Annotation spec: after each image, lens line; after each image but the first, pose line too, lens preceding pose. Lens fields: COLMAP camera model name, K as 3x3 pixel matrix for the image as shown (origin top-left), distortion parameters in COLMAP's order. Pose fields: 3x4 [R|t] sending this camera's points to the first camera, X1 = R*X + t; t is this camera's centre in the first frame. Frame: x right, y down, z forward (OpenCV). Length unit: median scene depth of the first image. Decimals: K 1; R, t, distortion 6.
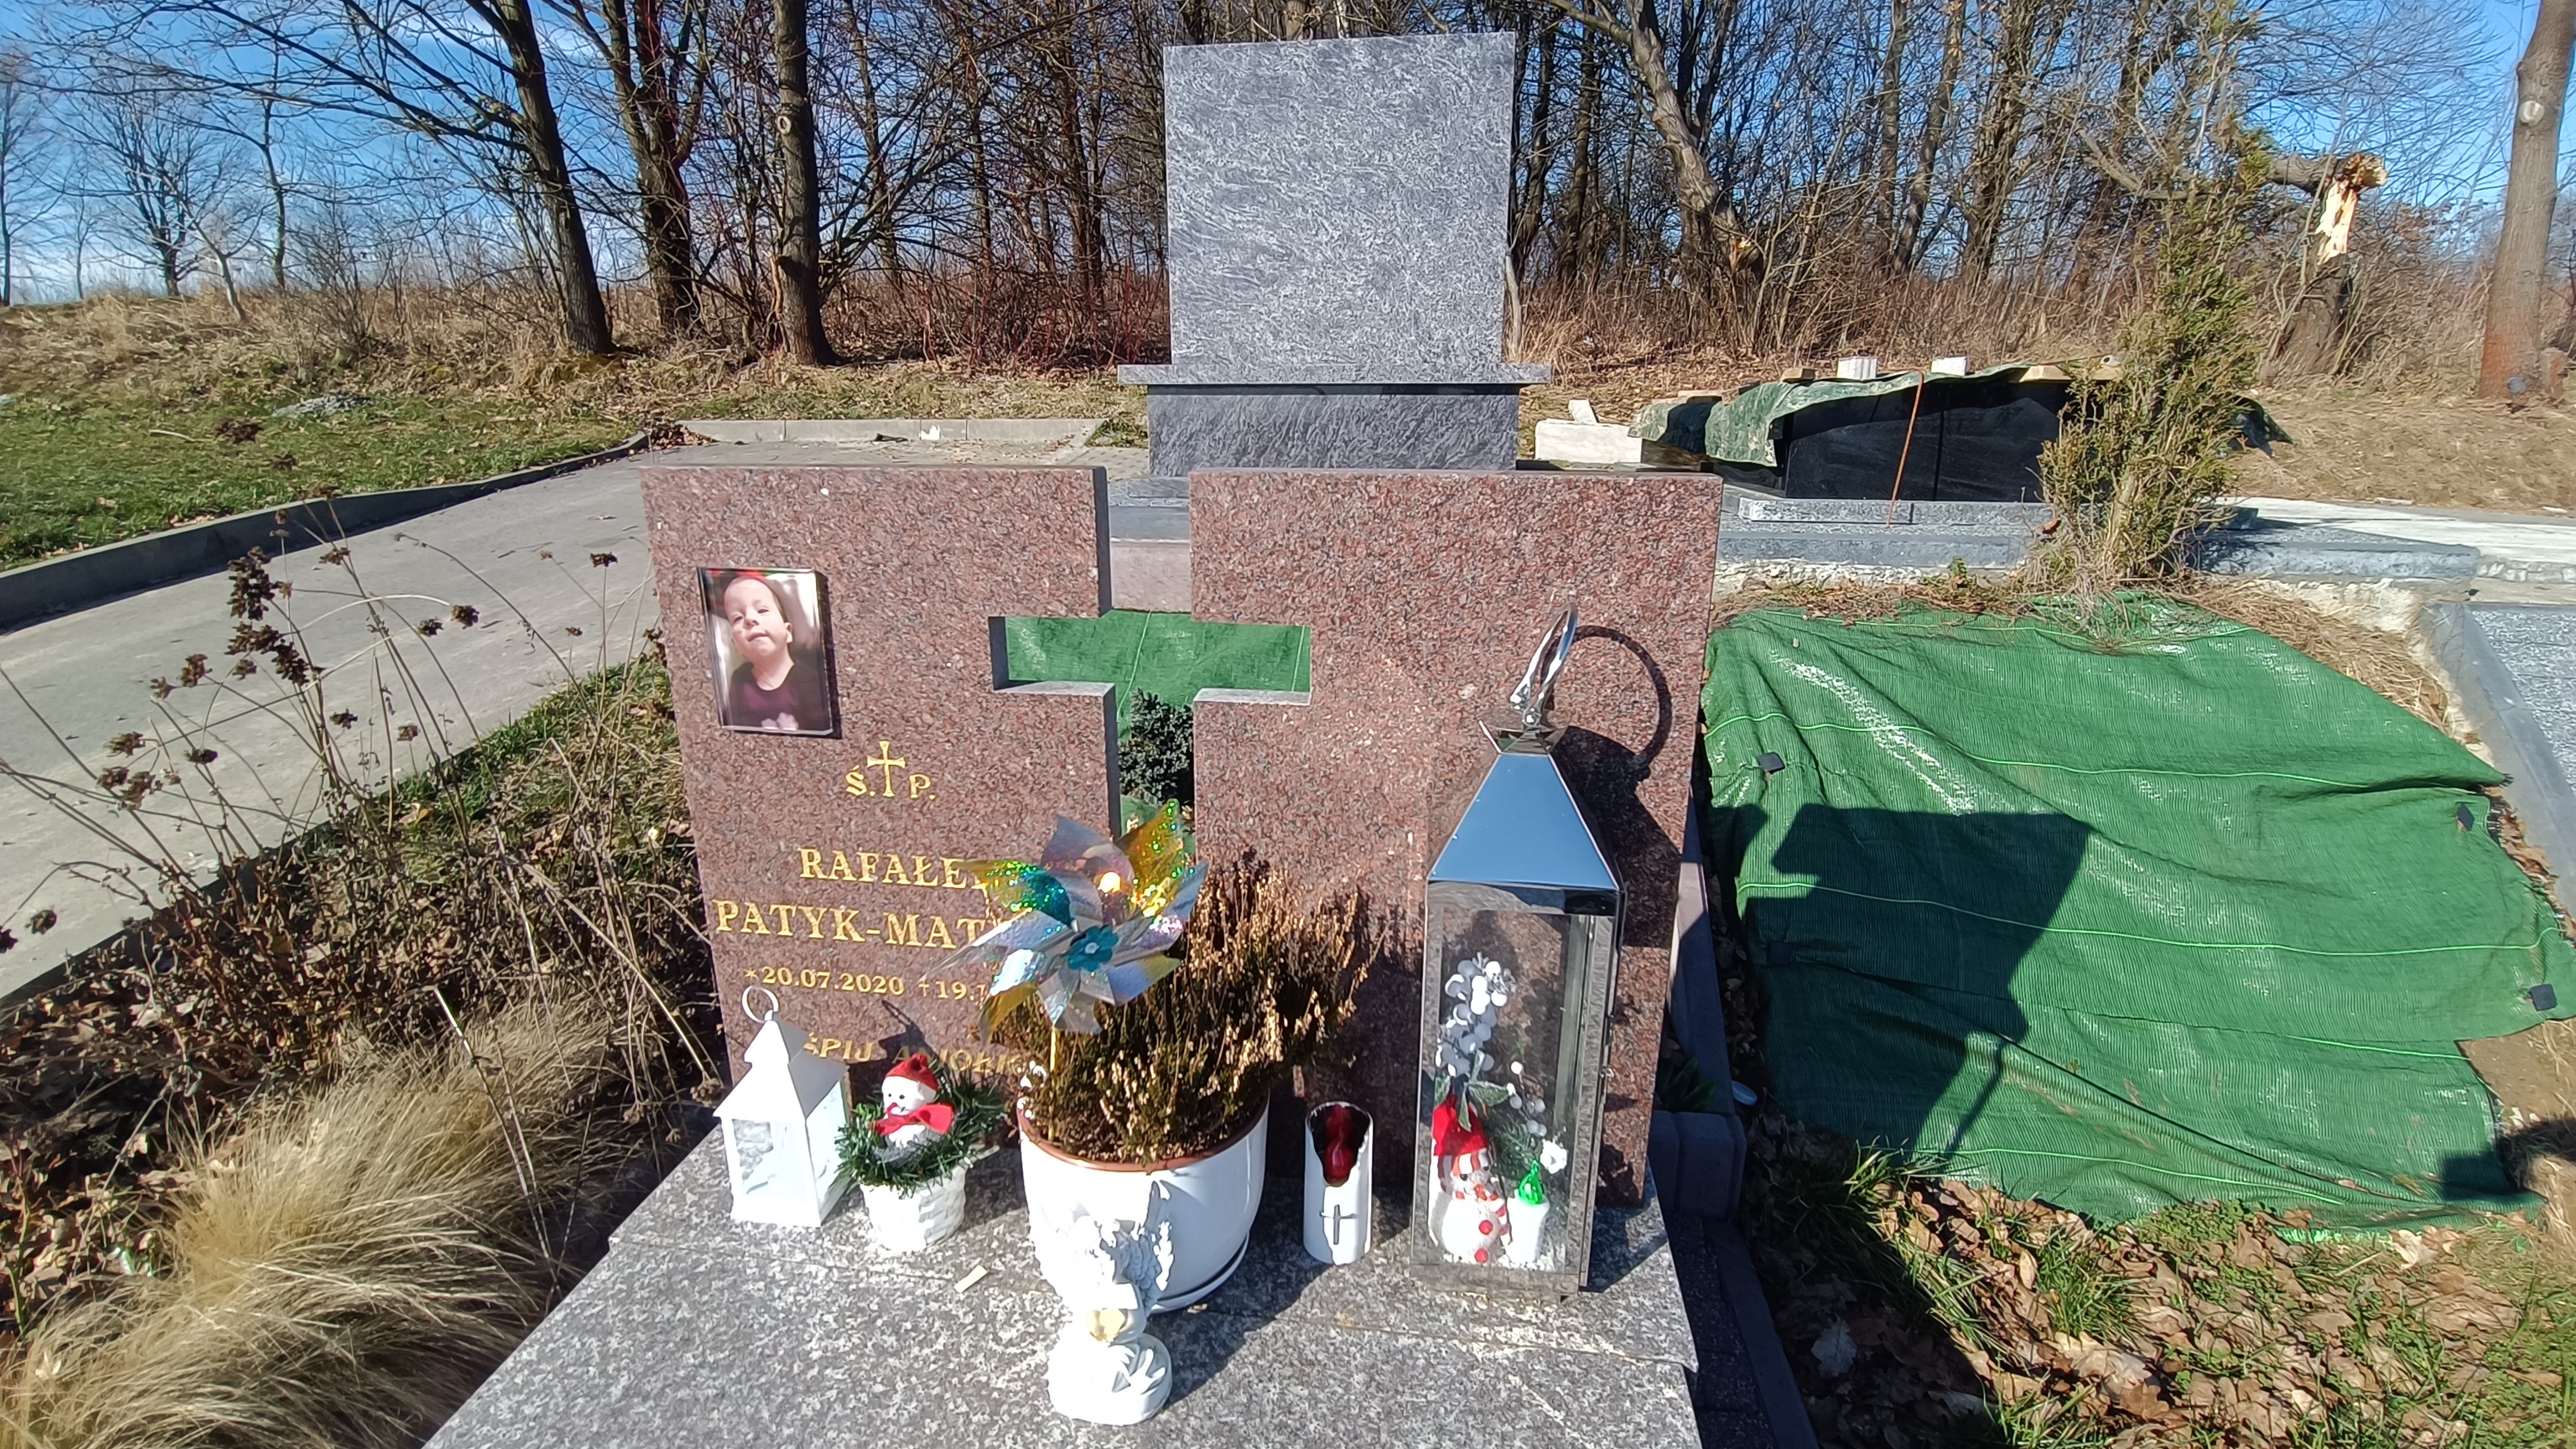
lens RADIAL K [[1145.9, 0, 1264.8], [0, 1145.9, 735.1], [0, 0, 1]] dist [-0.025403, 0.000693]
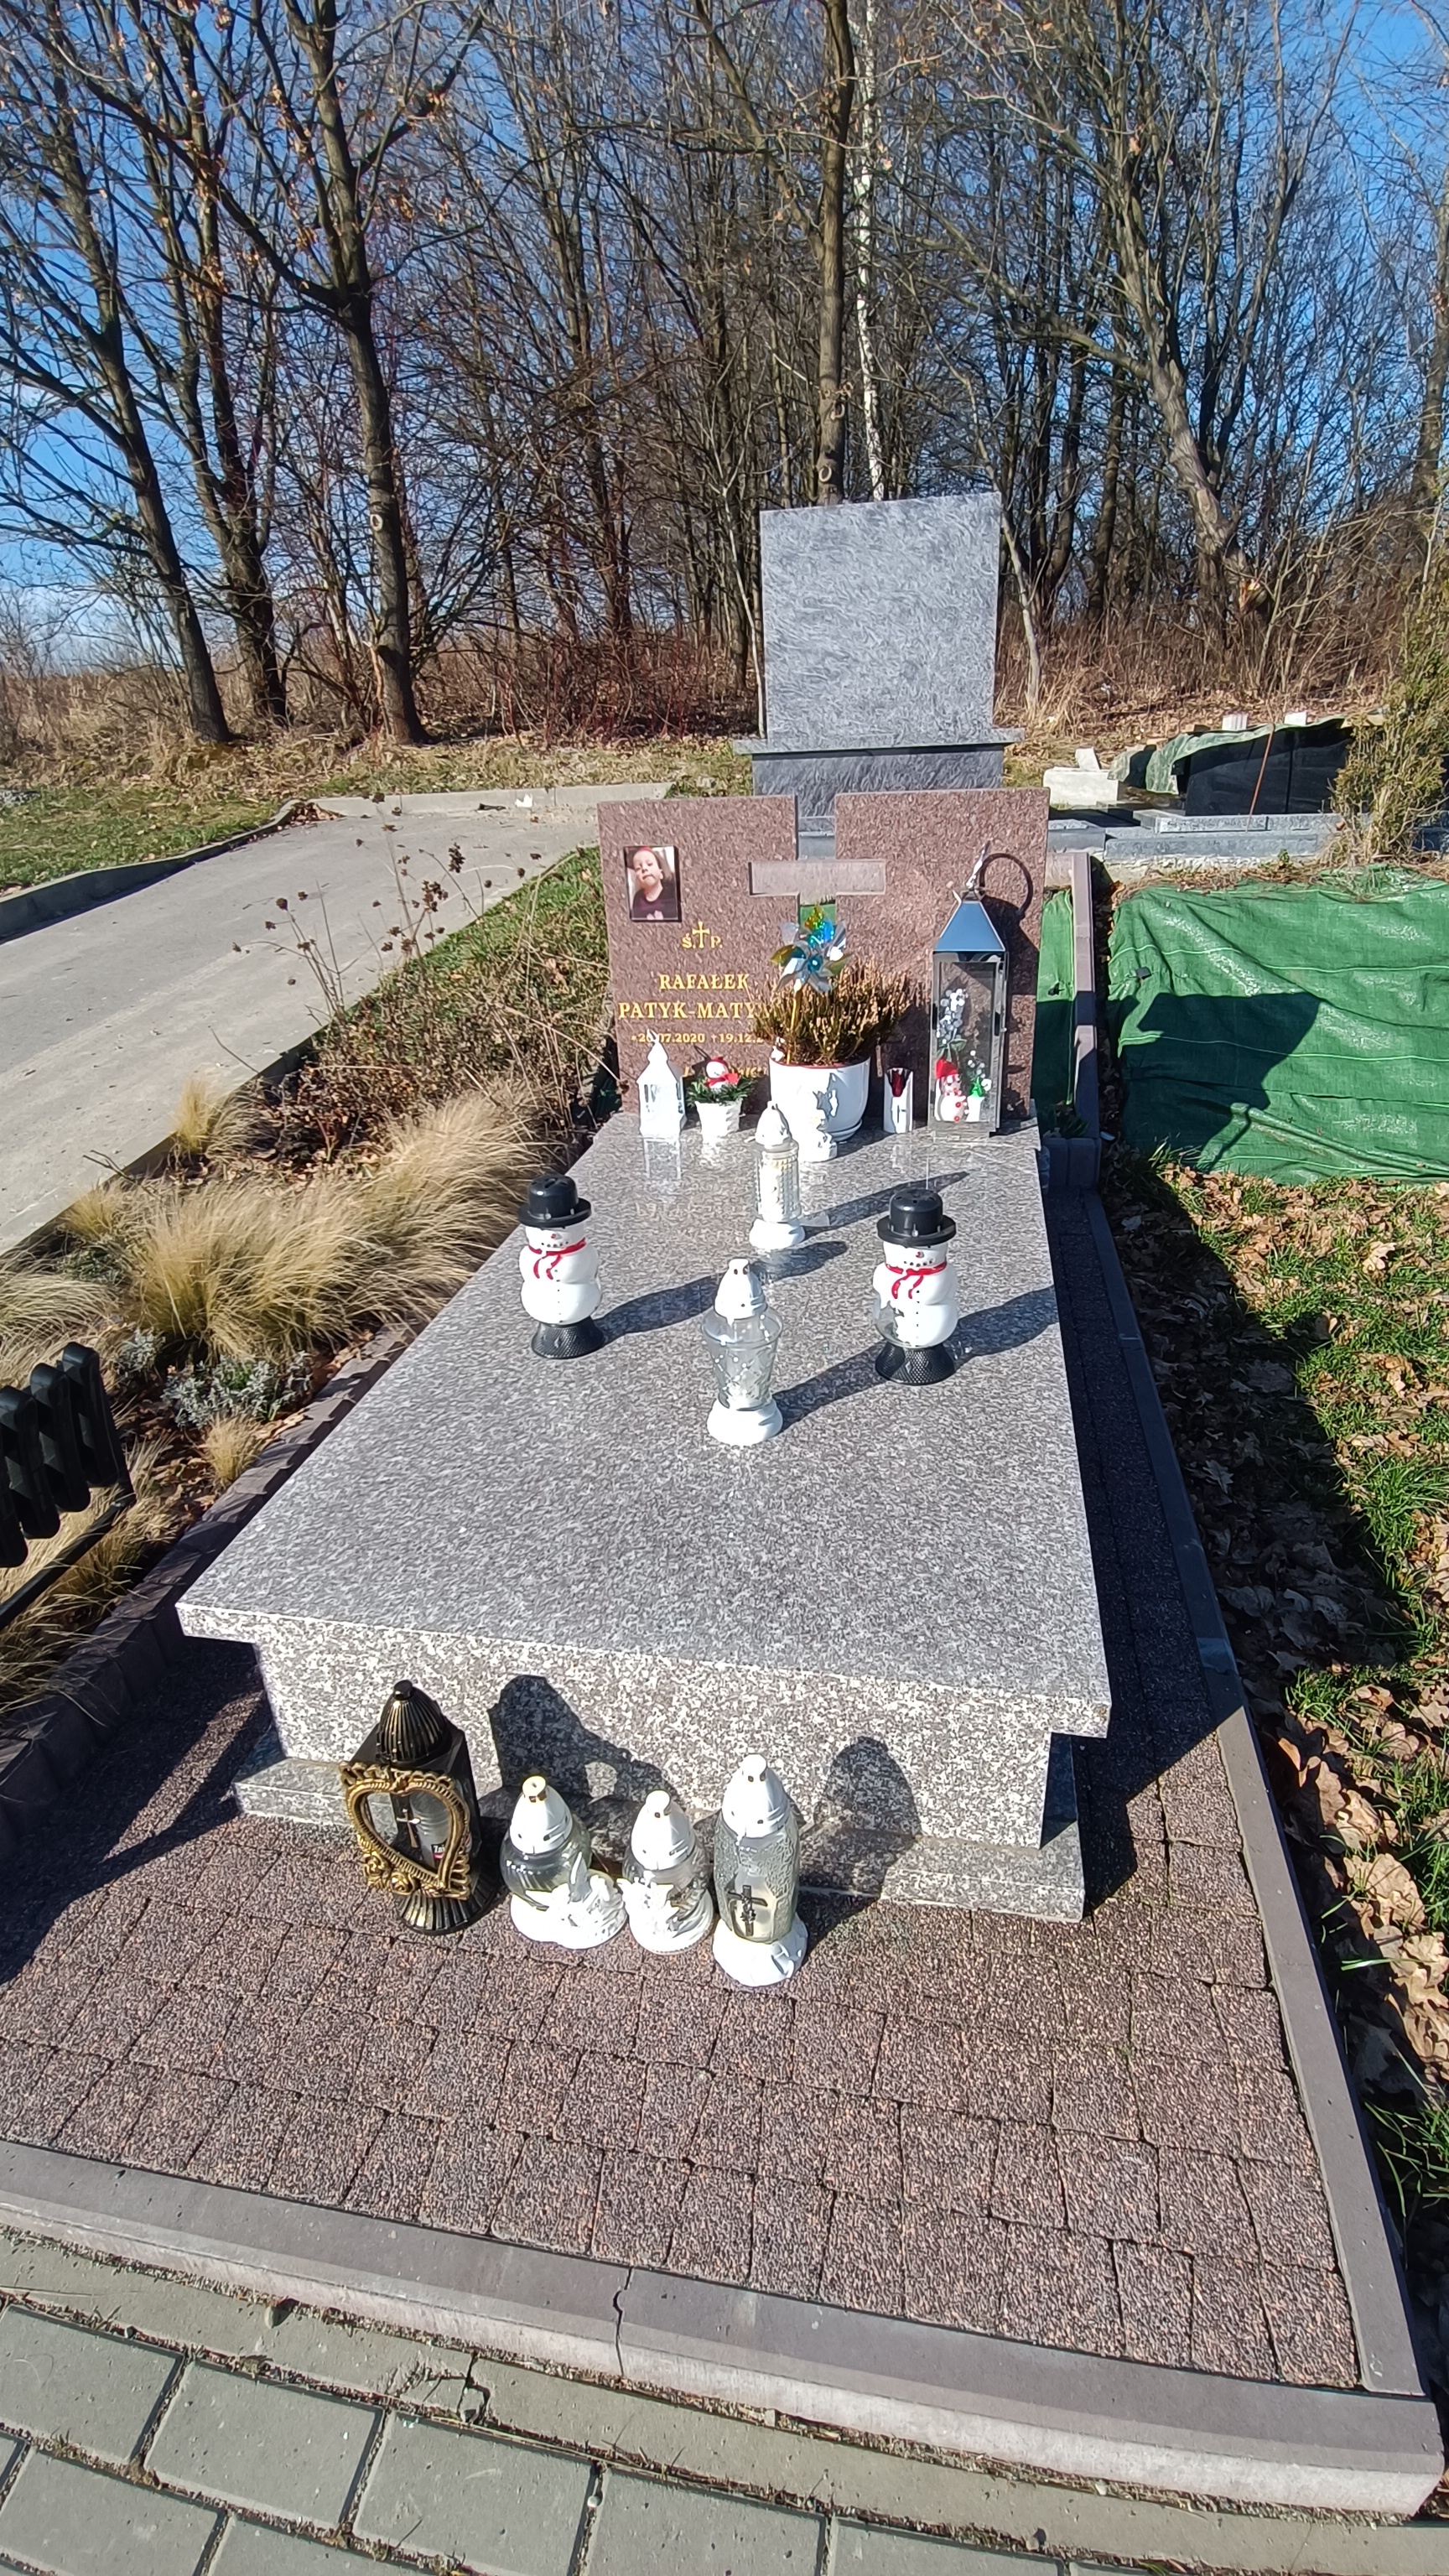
lens RADIAL K [[1145.9, 0, 743.5], [0, 1145.9, 1288.7], [0, 0, 1]] dist [-0.025403, 0.000693]
pose [[0.998698, -0.021485, -0.046272, -0.065536], [0.028142, 0.988527, 0.148399, 0.172077], [0.042552, -0.149508, 0.987844, -0.605595]]
